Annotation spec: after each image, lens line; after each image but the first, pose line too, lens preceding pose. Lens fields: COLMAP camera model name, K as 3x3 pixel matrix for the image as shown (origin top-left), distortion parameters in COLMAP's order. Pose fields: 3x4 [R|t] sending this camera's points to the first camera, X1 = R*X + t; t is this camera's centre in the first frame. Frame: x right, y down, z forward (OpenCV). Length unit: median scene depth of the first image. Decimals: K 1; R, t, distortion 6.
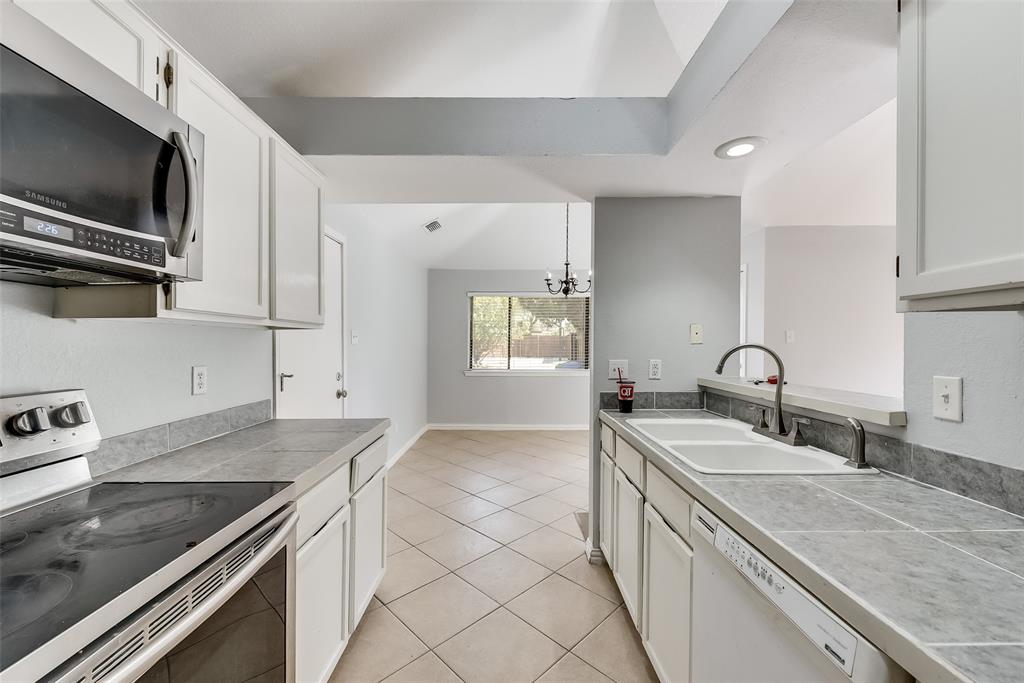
lens RADIAL K [[403.2, 0, 512.0], [0, 403.2, 341.5], [0, 0, 1]] dist [0.000183, 0.000011]
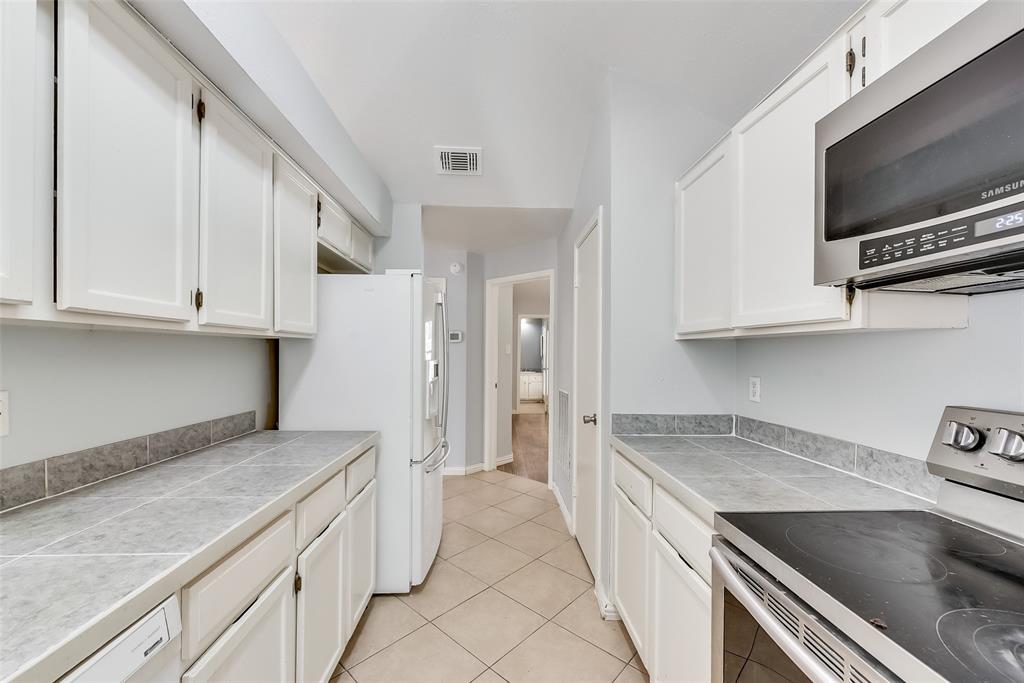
lens RADIAL K [[403.2, 0, 512.0], [0, 403.2, 341.5], [0, 0, 1]] dist [0.000183, 0.000011]
pose [[-0.999431, -0.004771, -0.033380, -0.095728], [-0.003768, 0.999541, -0.030061, -0.000050], [0.033508, -0.029918, -0.998991, 1.982634]]
